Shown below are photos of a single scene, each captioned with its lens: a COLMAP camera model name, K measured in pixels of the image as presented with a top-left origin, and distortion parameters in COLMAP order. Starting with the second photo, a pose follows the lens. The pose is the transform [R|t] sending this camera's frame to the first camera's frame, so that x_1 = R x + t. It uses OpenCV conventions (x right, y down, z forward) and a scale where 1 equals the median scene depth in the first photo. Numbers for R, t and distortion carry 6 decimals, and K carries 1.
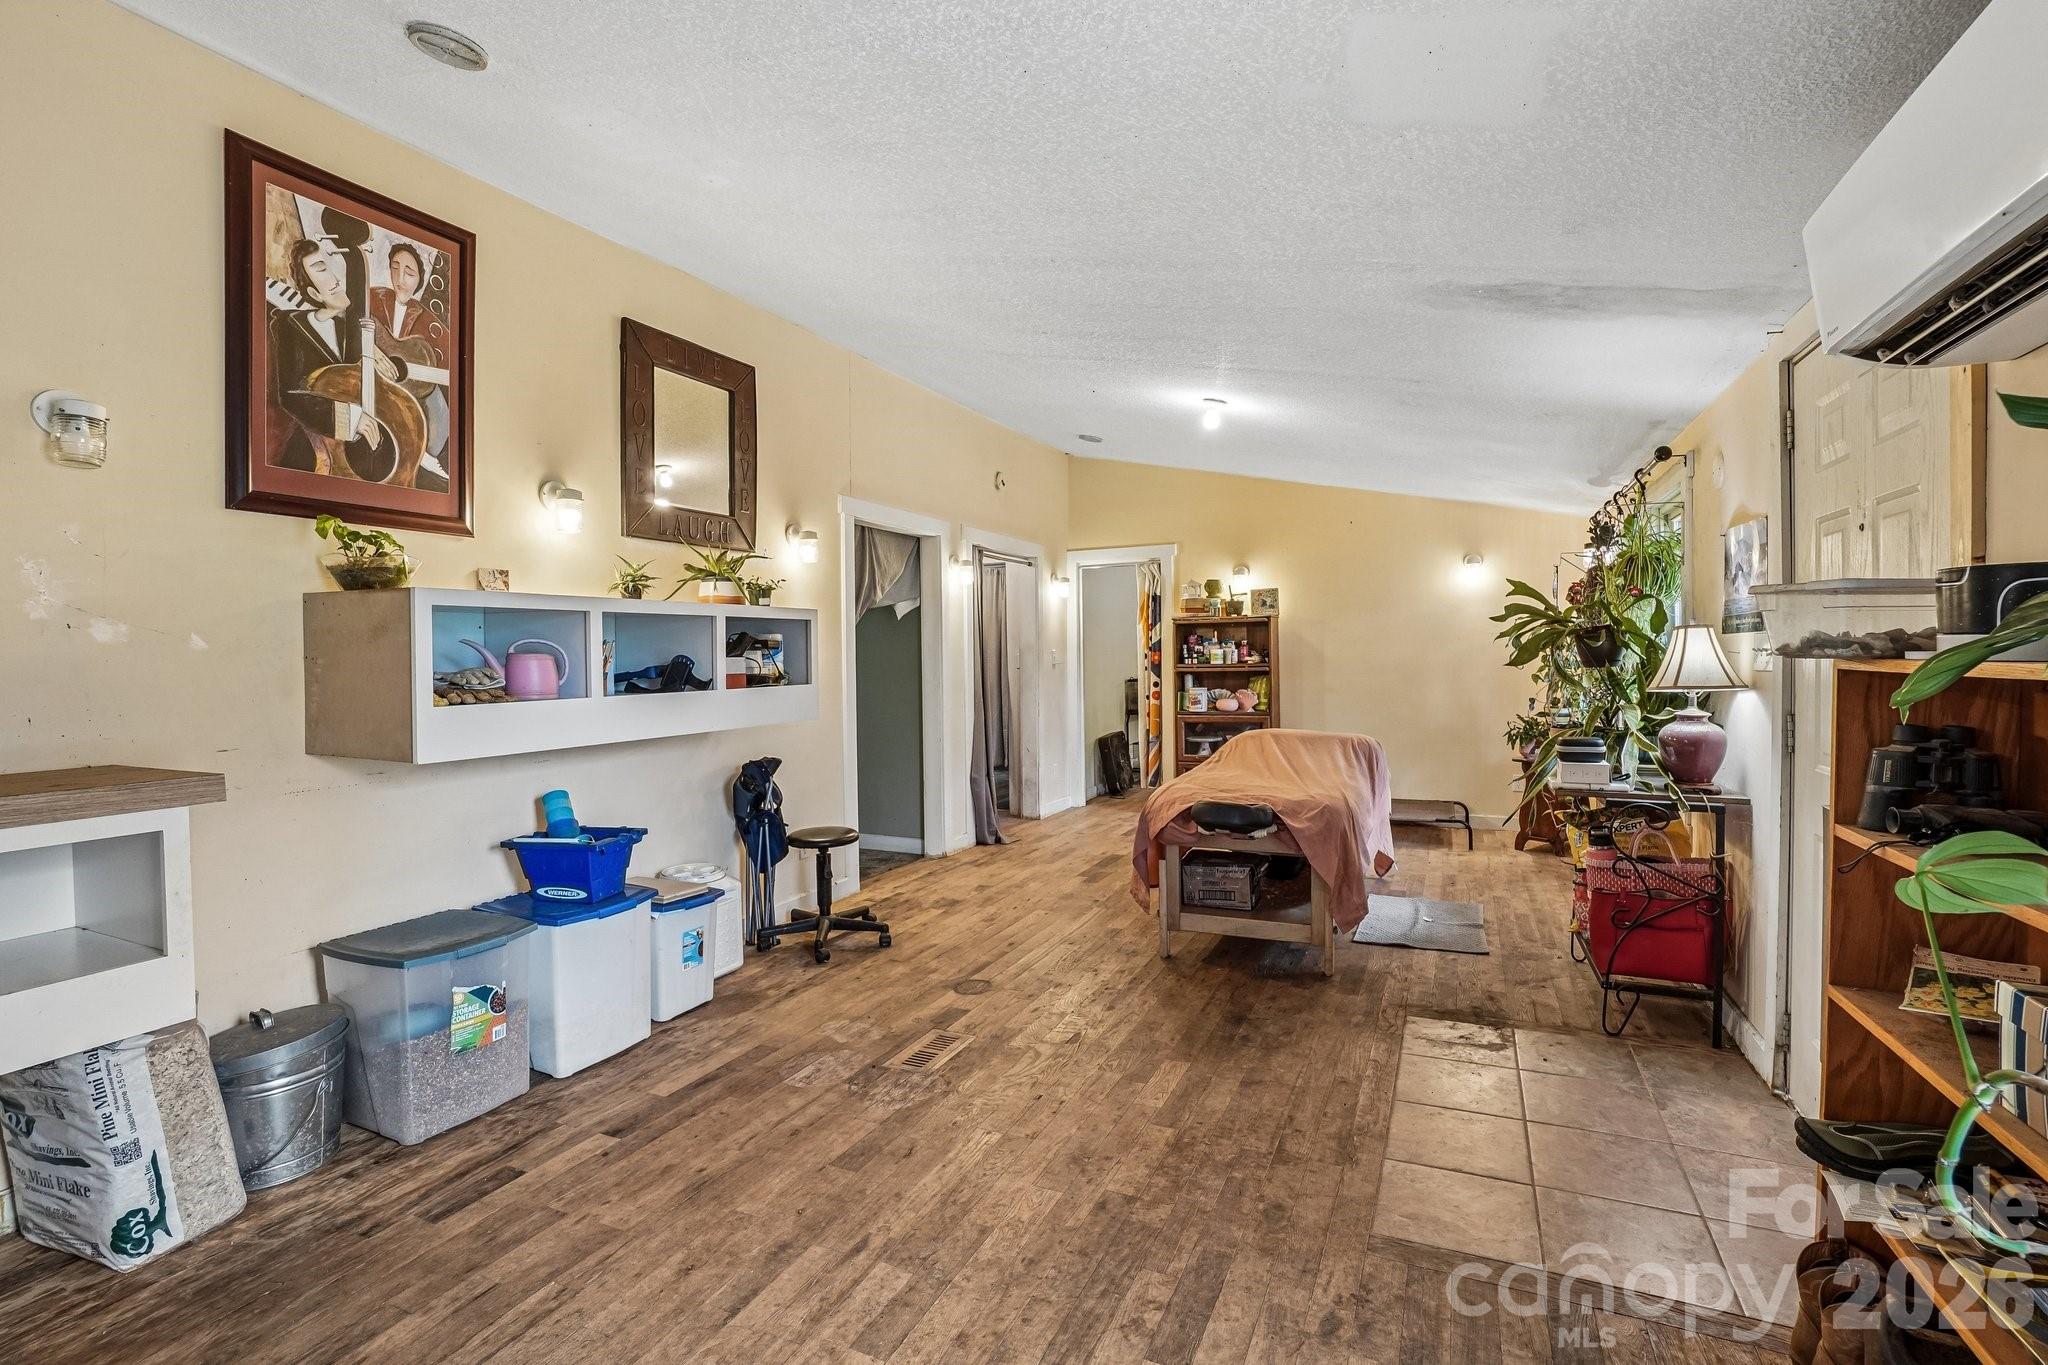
lens RADIAL K [[933.0, 0, 1014.9], [0, 933.0, 673.6], [0, 0, 1]] dist [-0.041649, 0.000254]
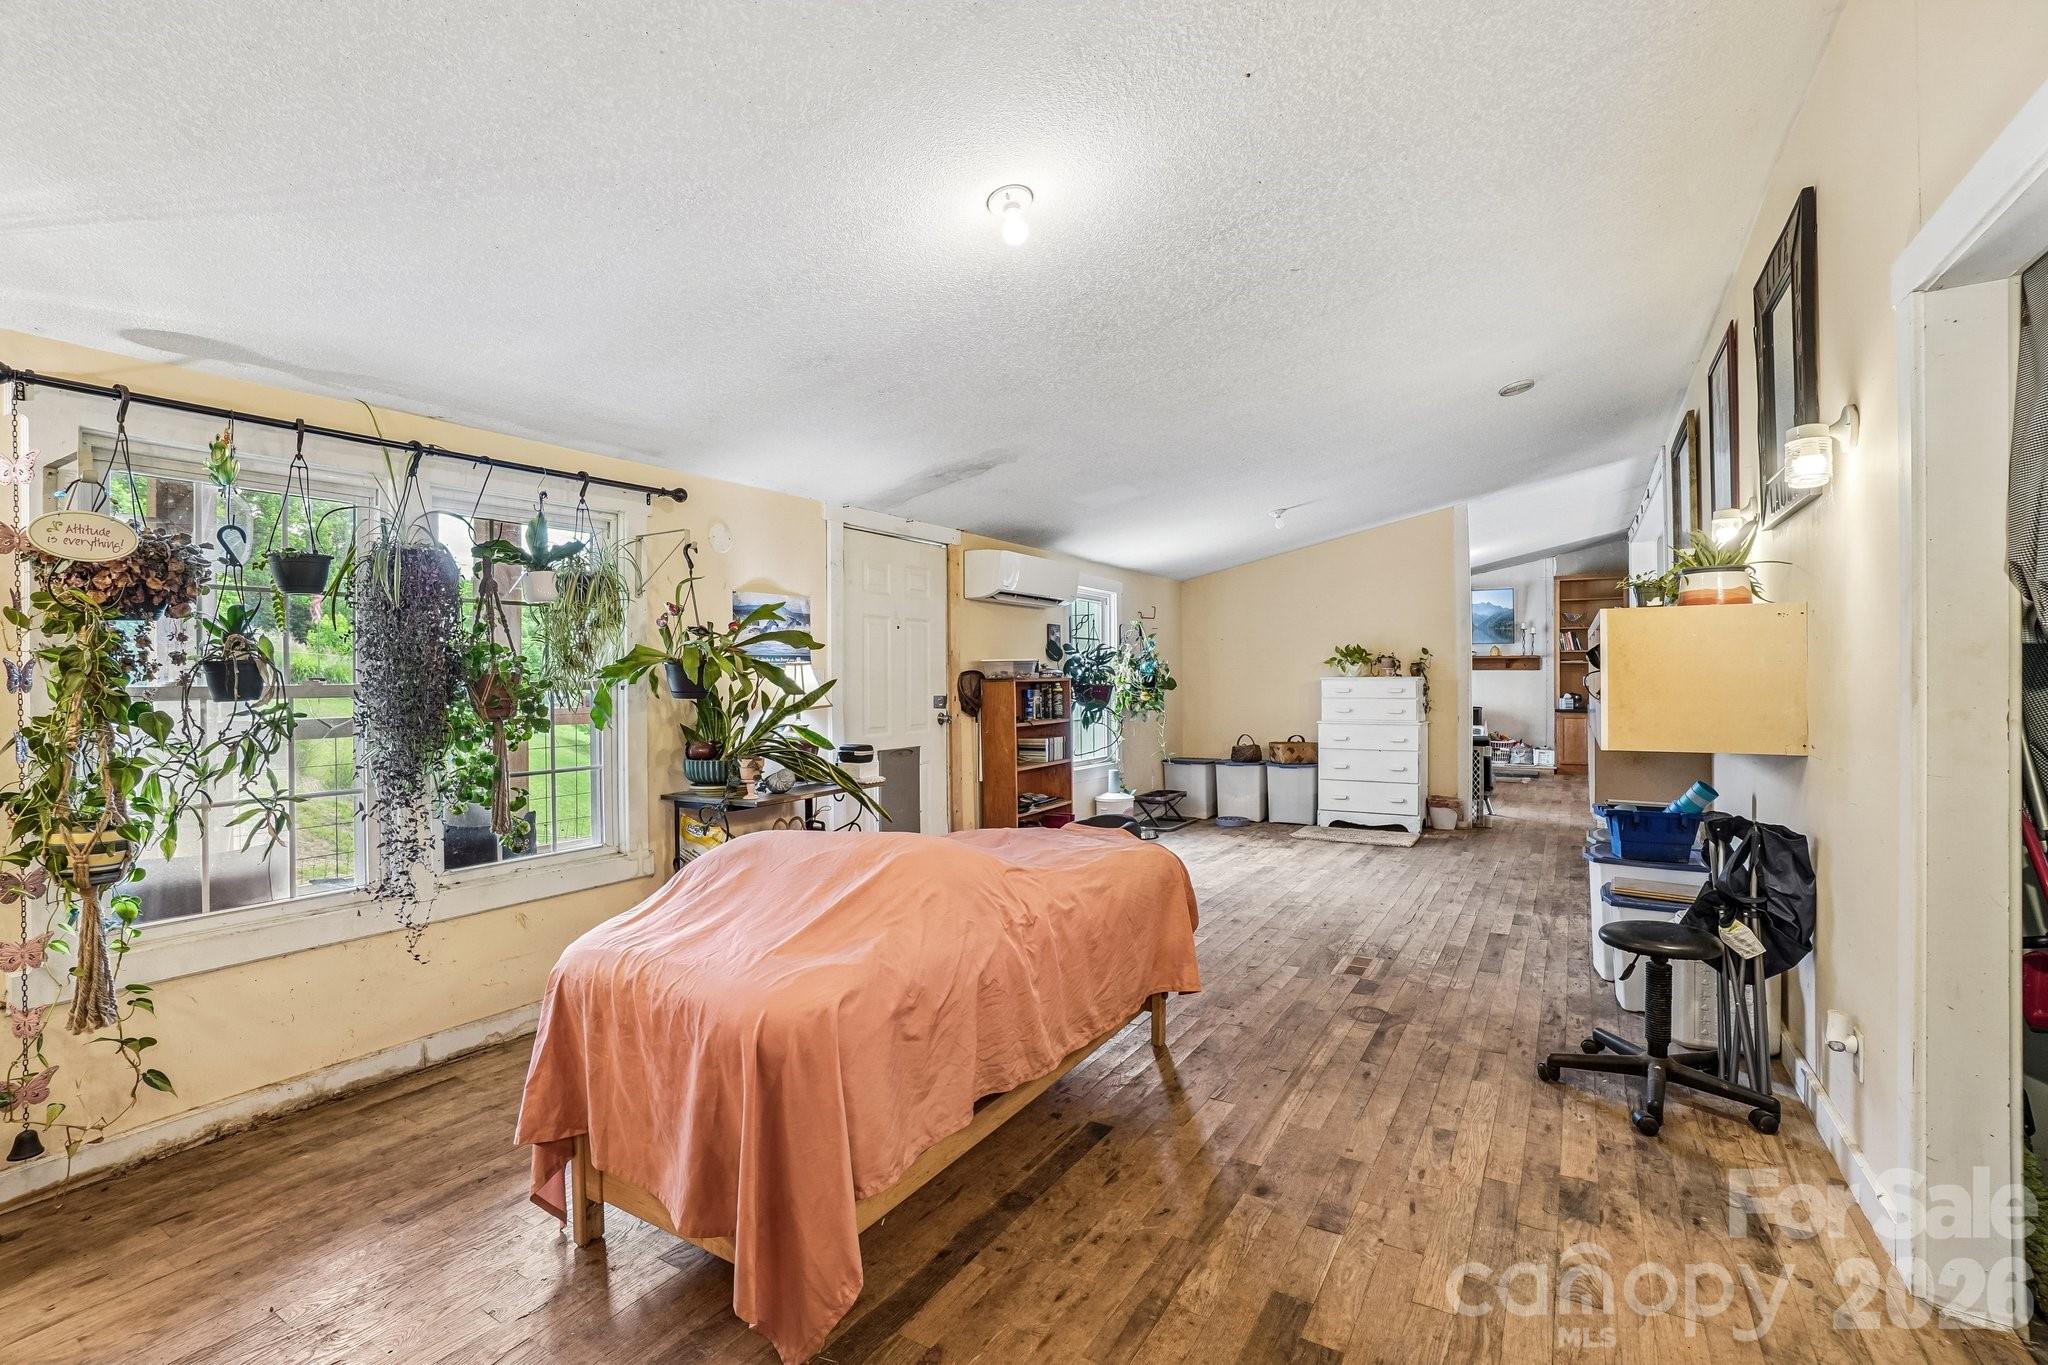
lens RADIAL K [[933.0, 0, 1014.9], [0, 933.0, 673.6], [0, 0, 1]] dist [-0.041649, 0.000254]
pose [[-0.994164, 0.018912, 0.106211, 0.228640], [0.020739, 0.999655, 0.016128, -0.044411], [-0.105870, 0.018236, -0.994213, 2.138727]]
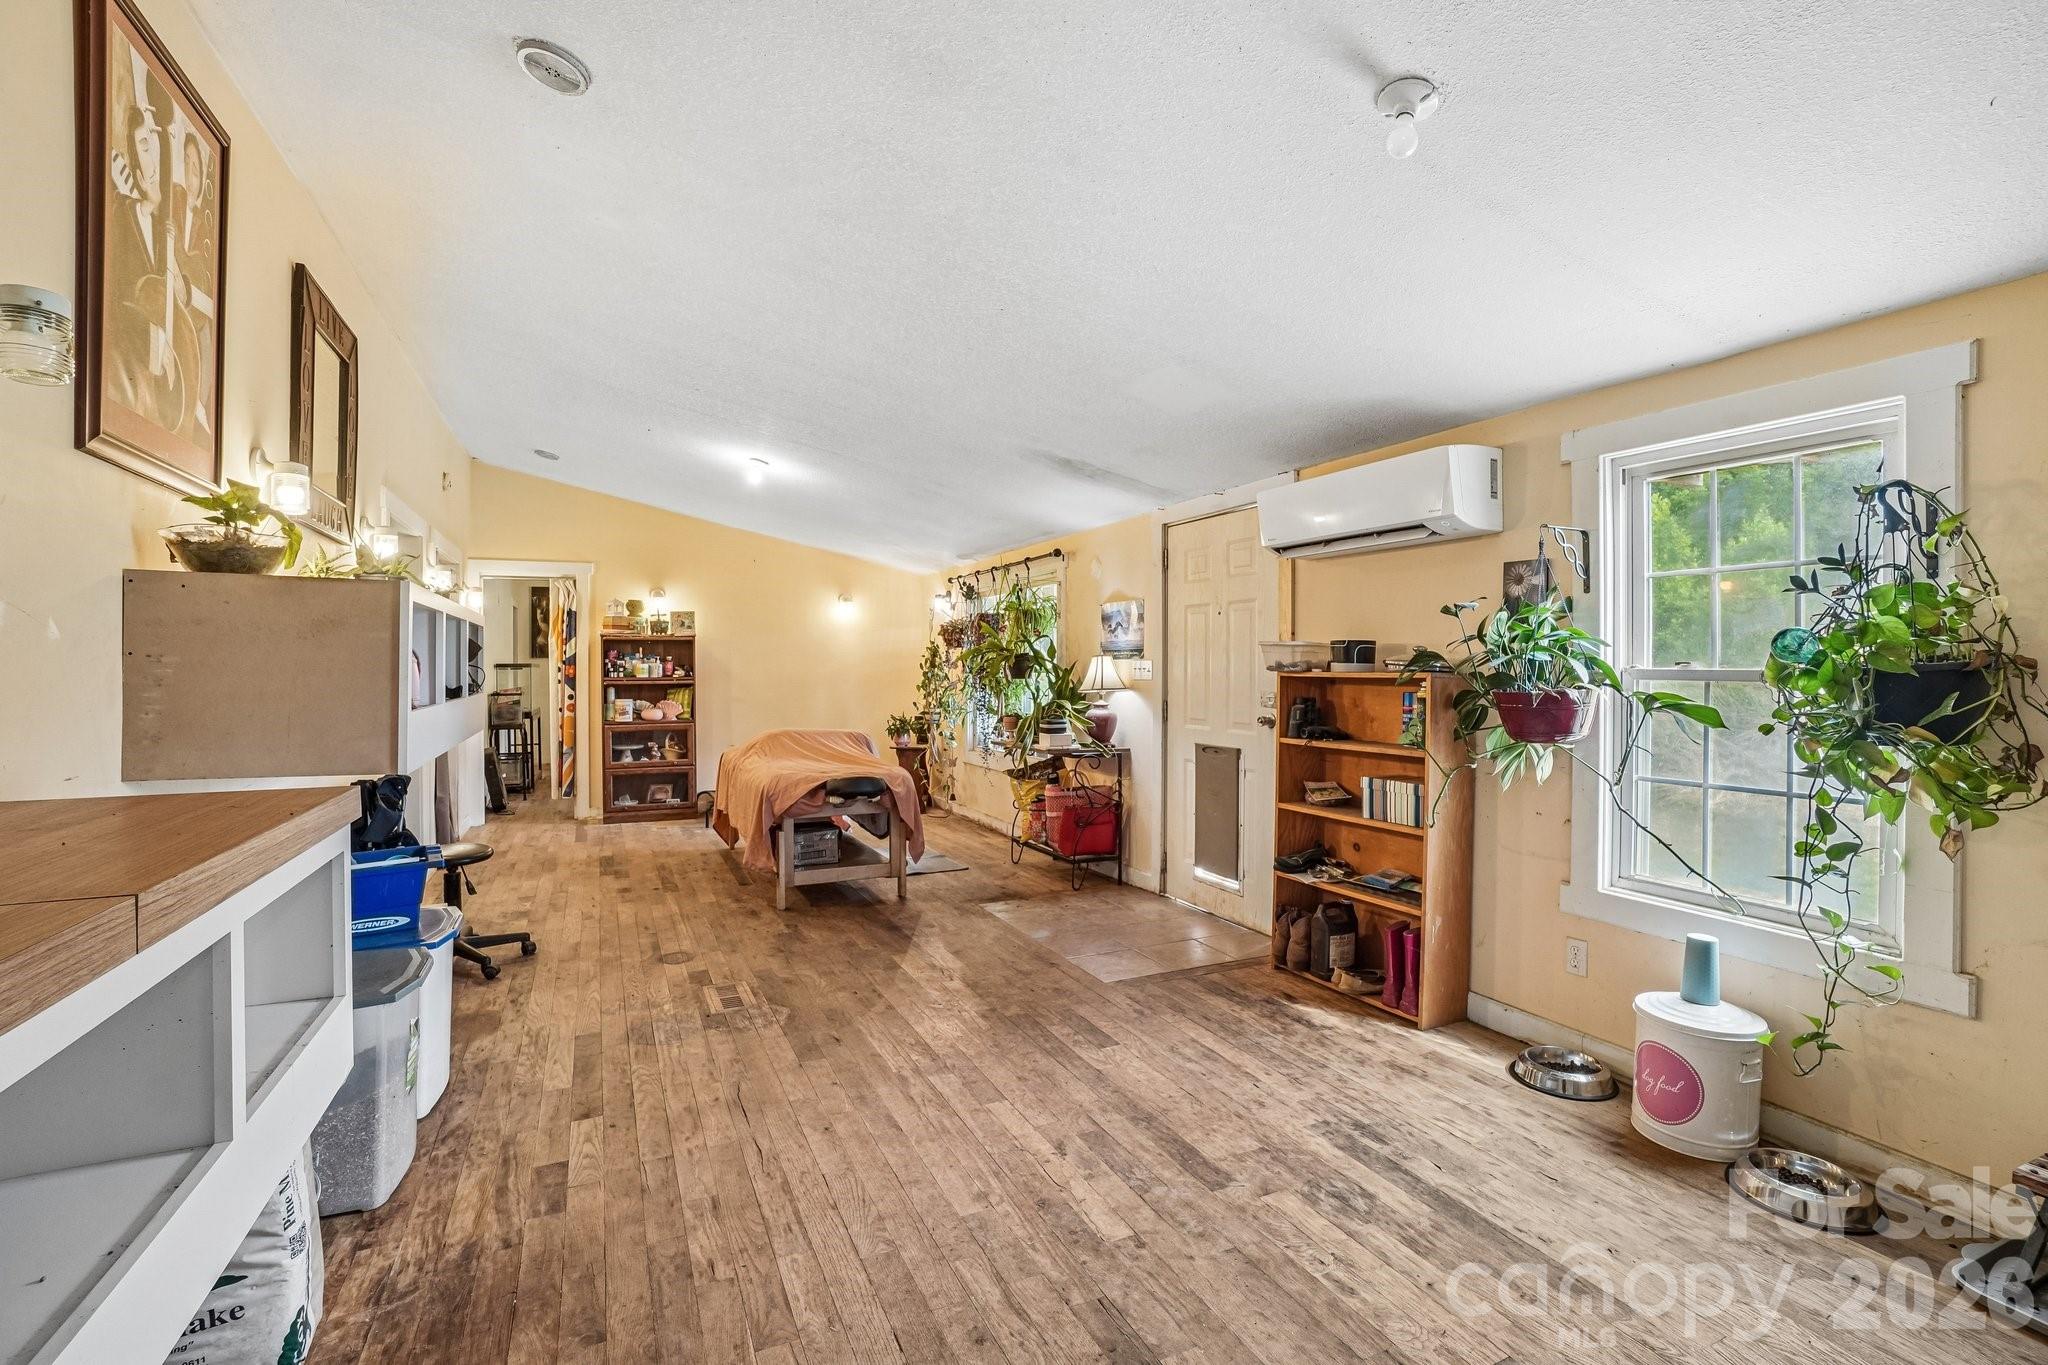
lens RADIAL K [[910.5, 0, 994.7], [0, 910.5, 675.2], [0, 0, 1]] dist [-0.035818, 0.000326]
pose [[0.657211, 0.007635, 0.753668, -0.670860], [0.005728, 0.999869, -0.015124, 0.011922], [-0.753685, 0.014256, 0.657081, -0.024124]]
